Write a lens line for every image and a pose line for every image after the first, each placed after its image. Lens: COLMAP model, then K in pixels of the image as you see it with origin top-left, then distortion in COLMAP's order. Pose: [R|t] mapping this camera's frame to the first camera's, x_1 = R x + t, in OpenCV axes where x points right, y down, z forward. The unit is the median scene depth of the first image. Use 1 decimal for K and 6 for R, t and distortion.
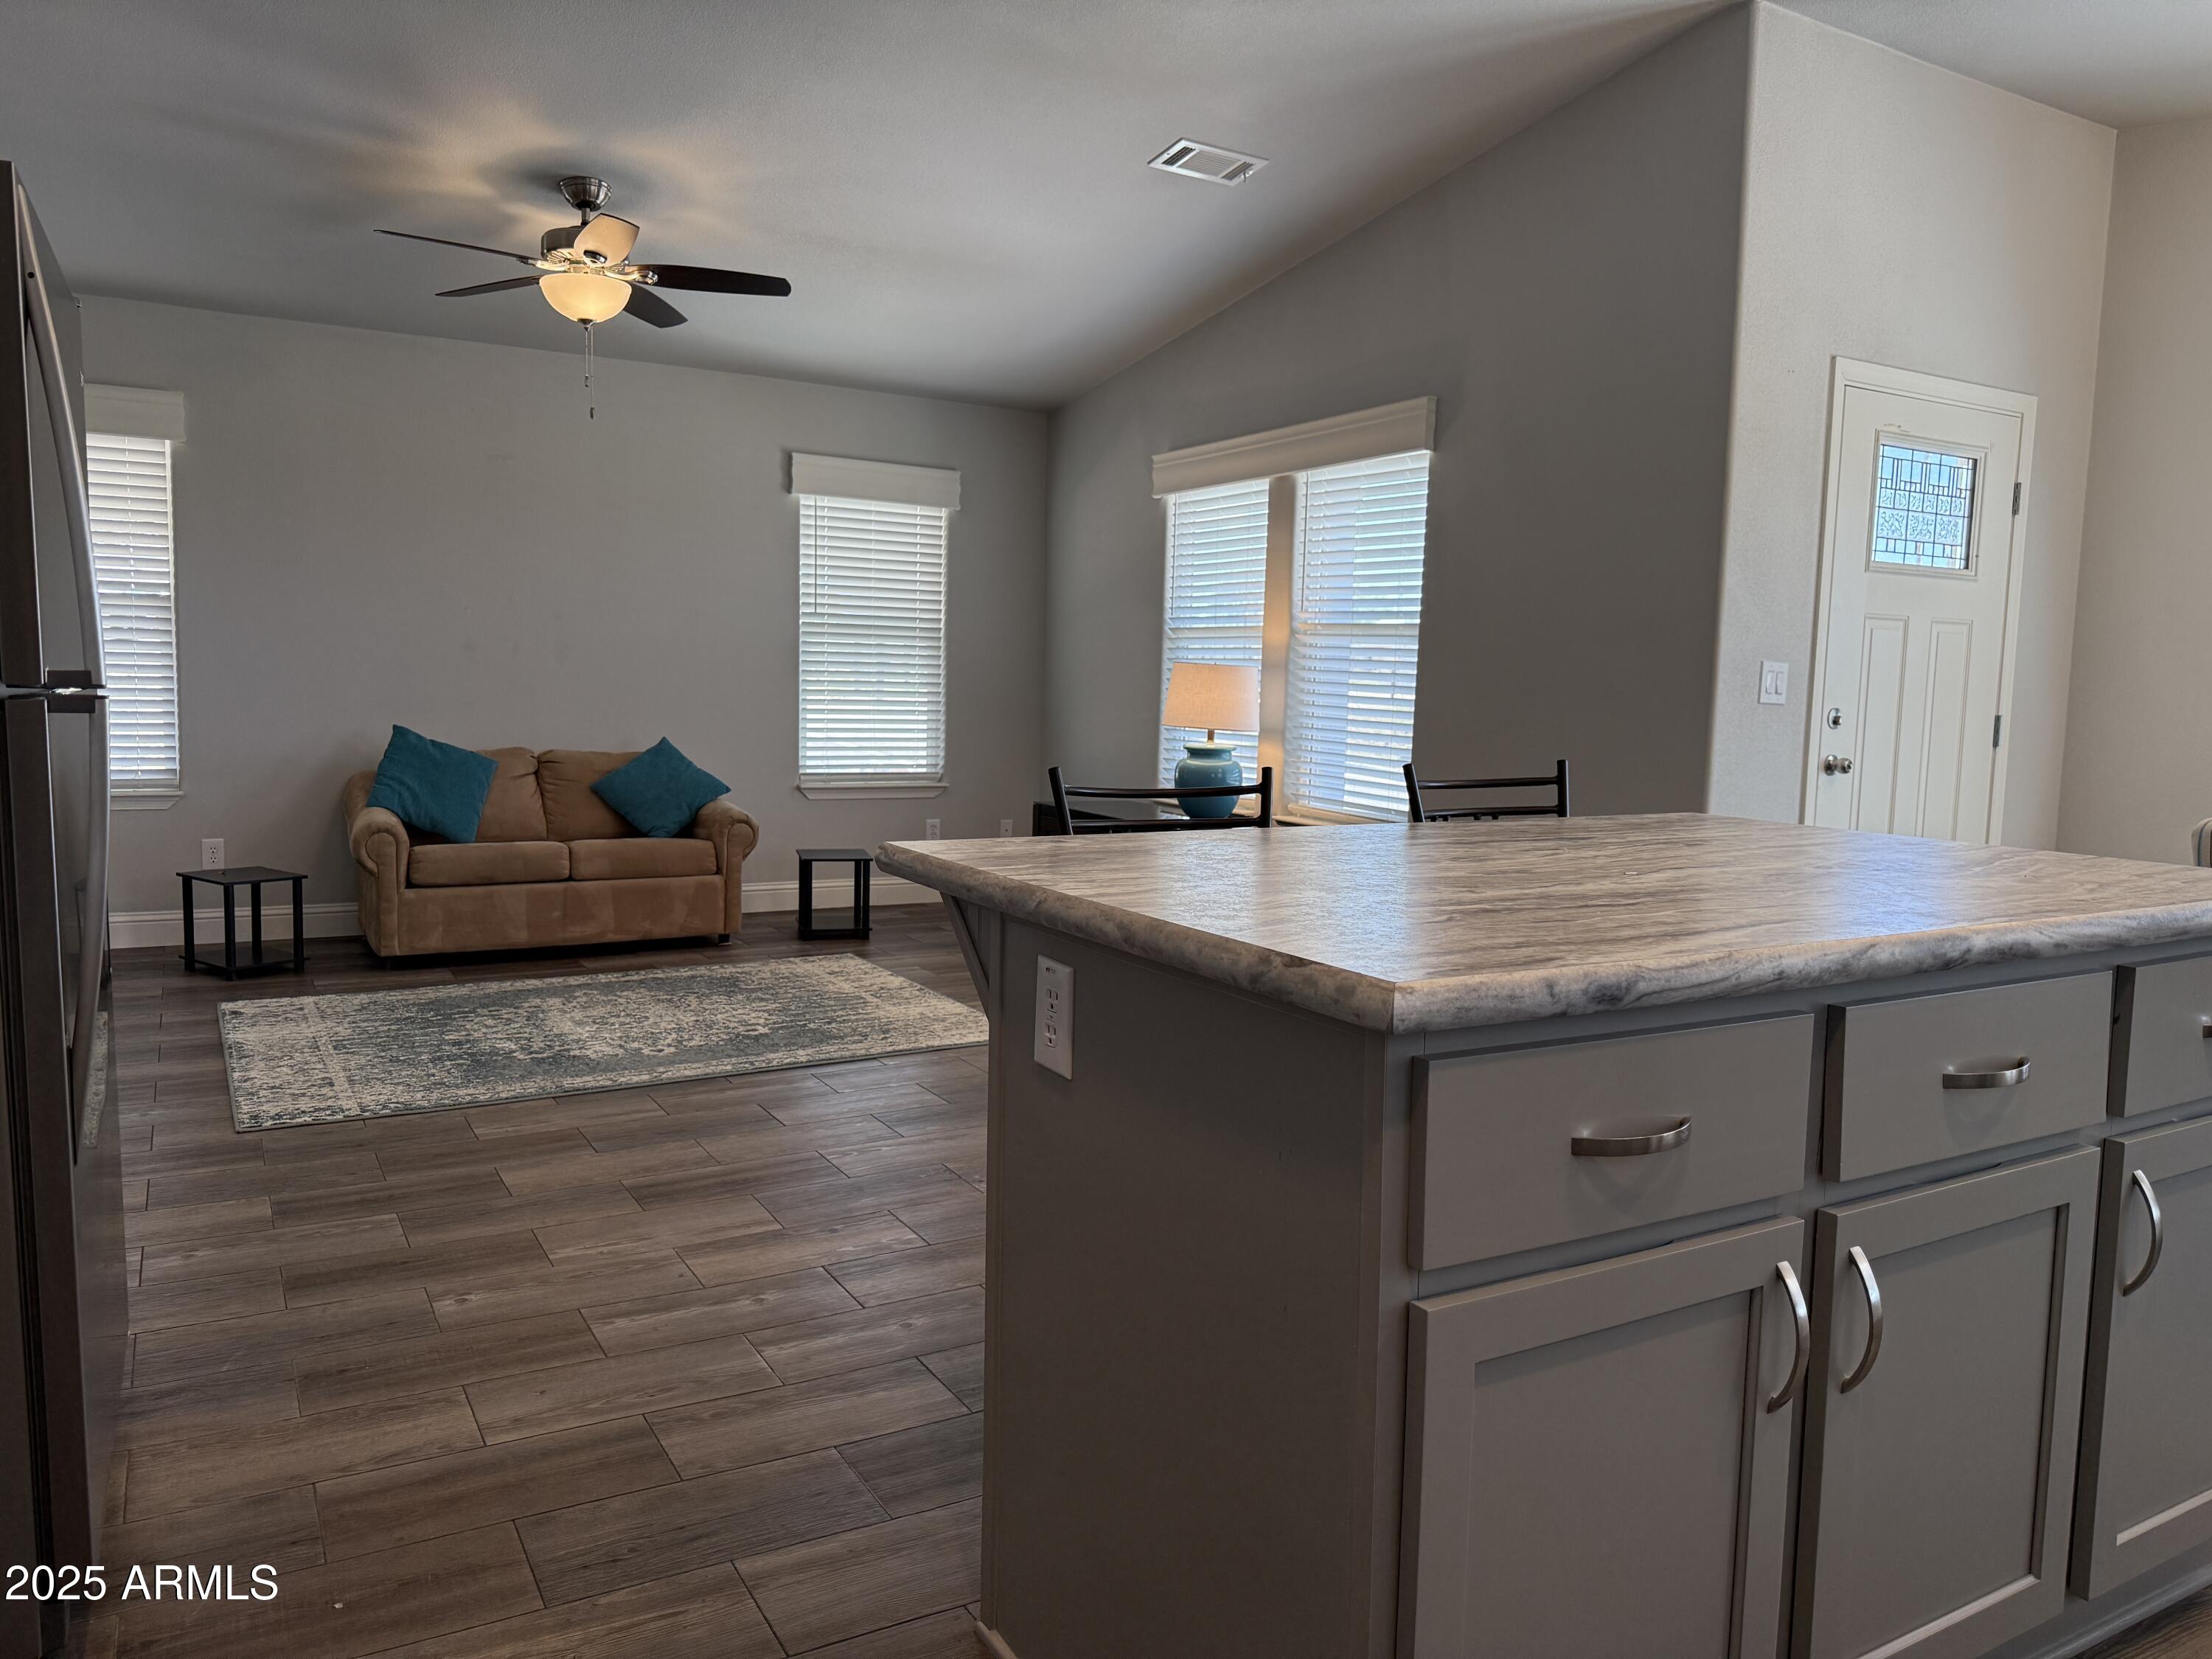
lens RADIAL K [[1561.6, 0, 1109.3], [0, 1561.6, 829.3], [0, 0, 1]] dist [0.187436, -0.354375]
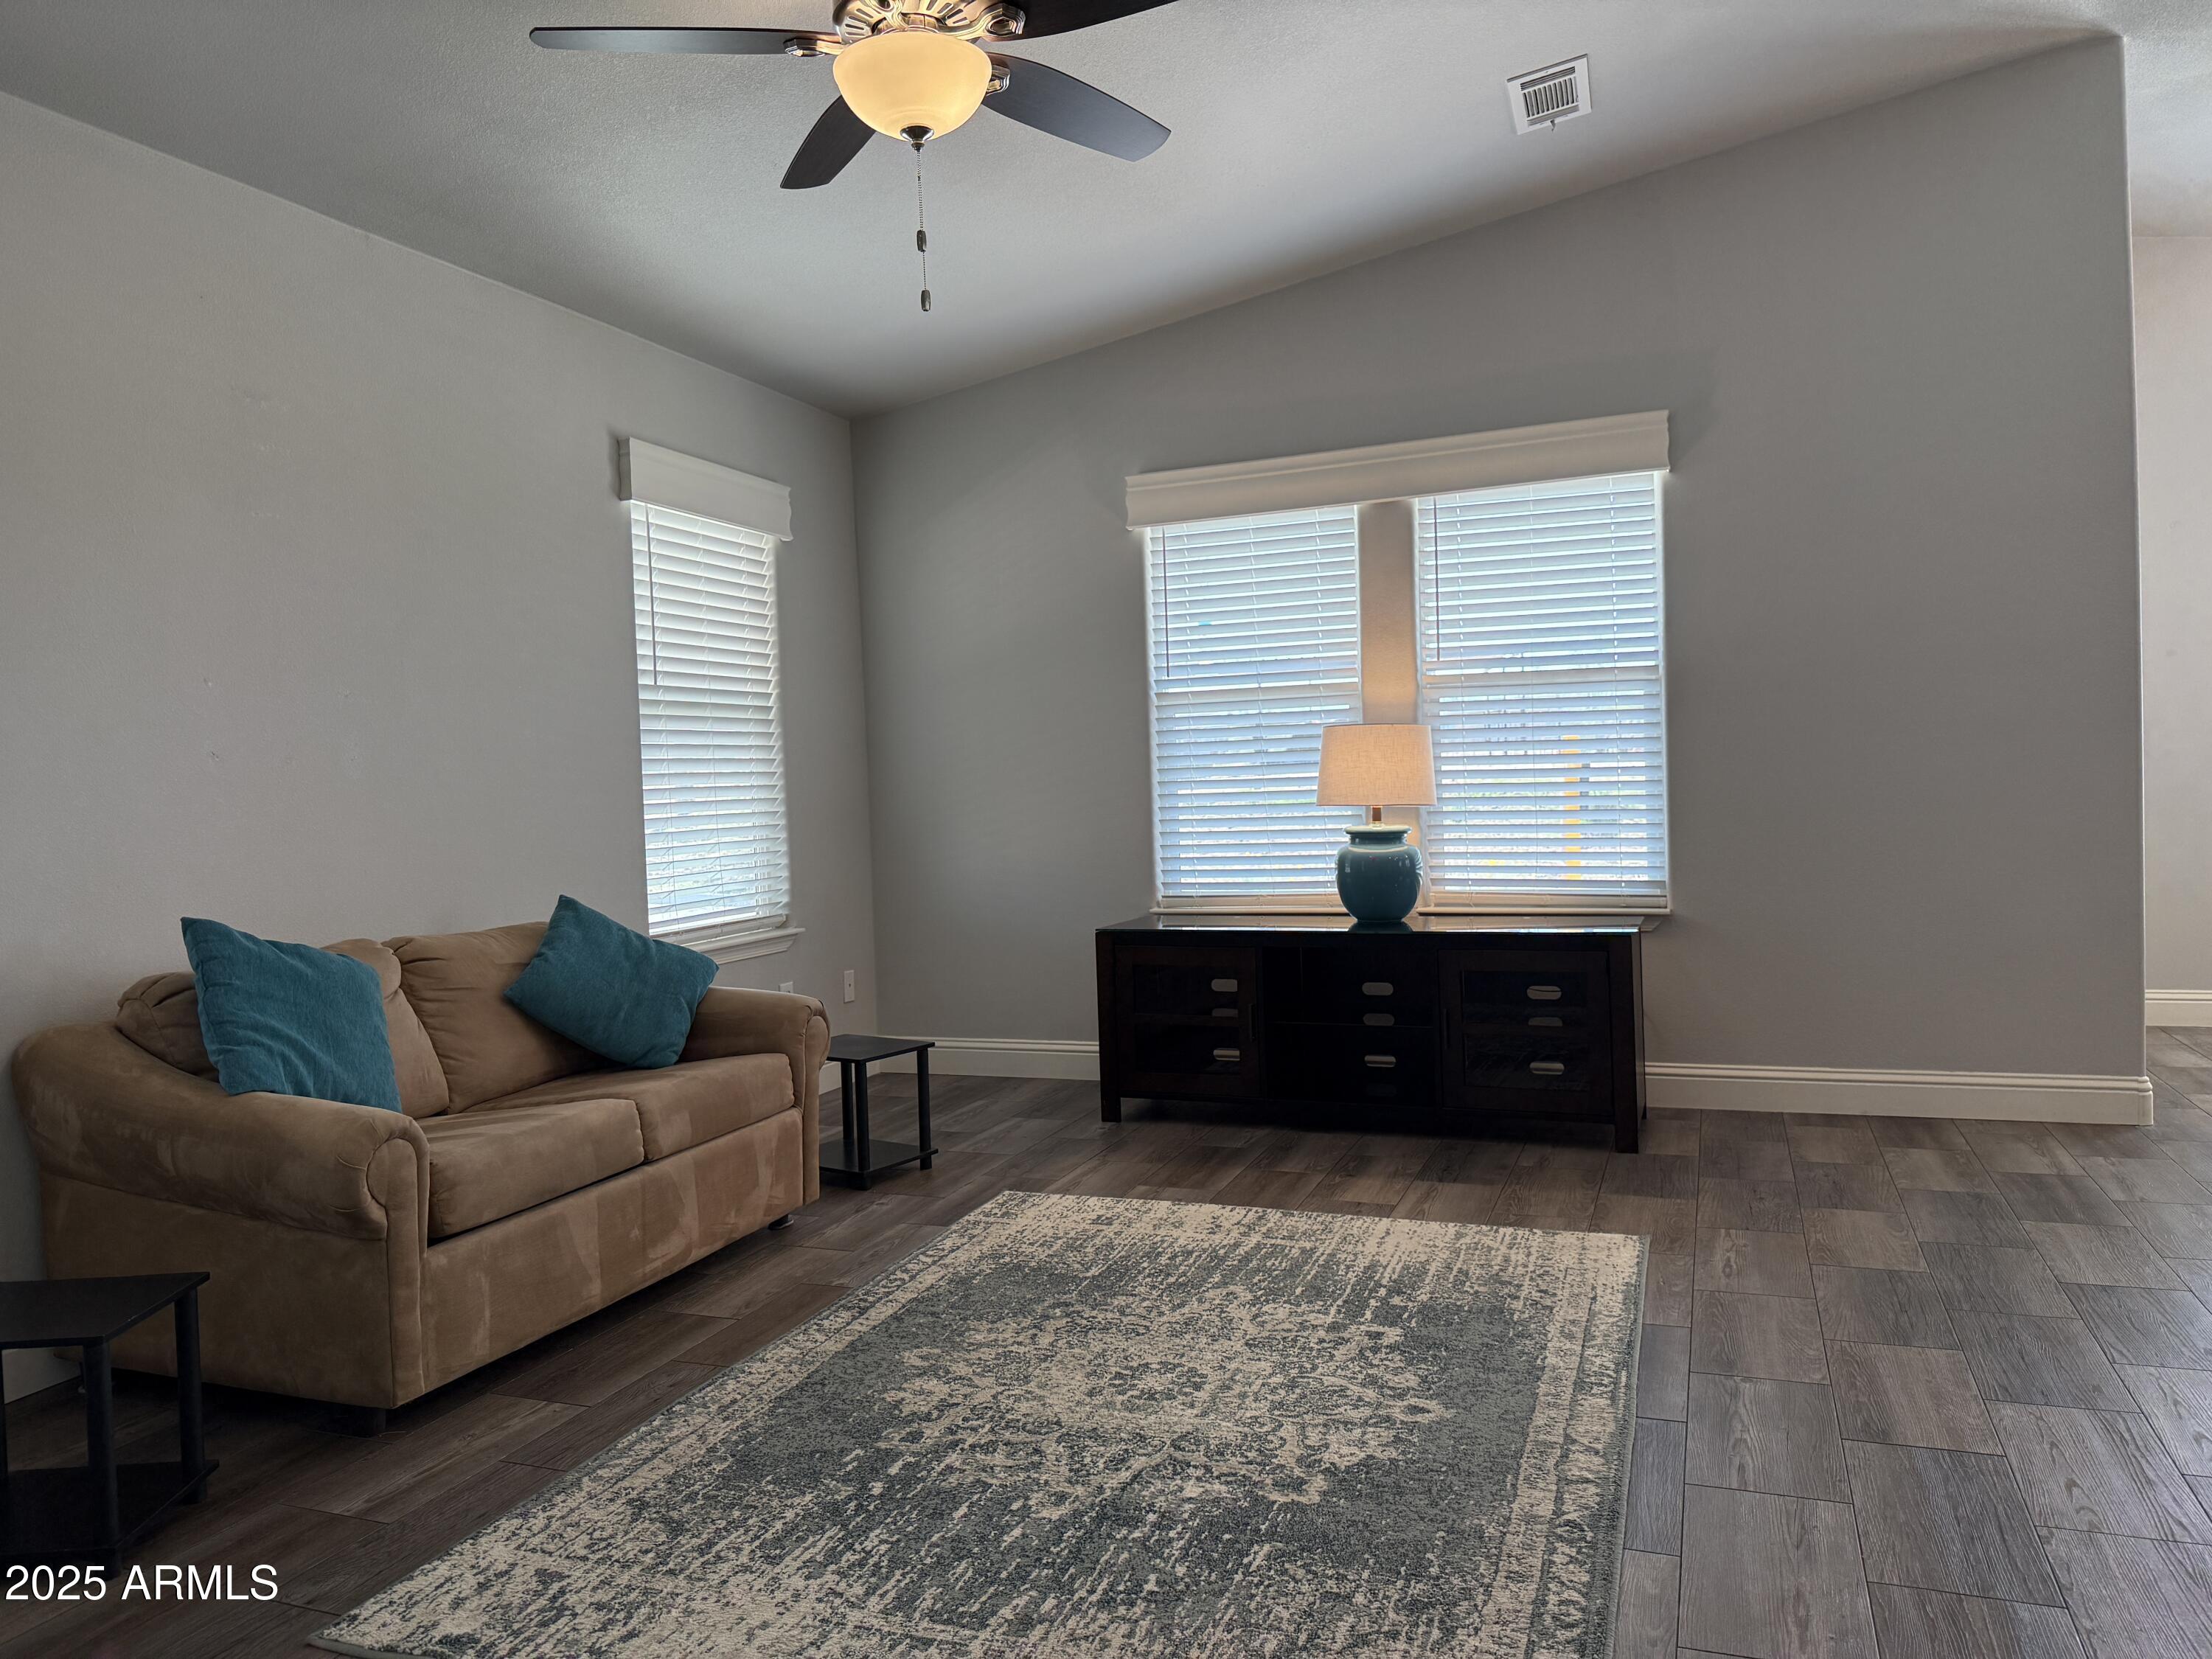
lens RADIAL K [[1551.1, 0, 1106.0], [0, 1551.1, 829.5], [0, 0, 1]] dist [0.081379, -0.108740]
pose [[0.775924, -0.074990, 0.626353, -0.553399], [0.117557, 0.992705, -0.026778, -0.049420], [-0.619776, 0.094410, 0.779079, 0.485552]]
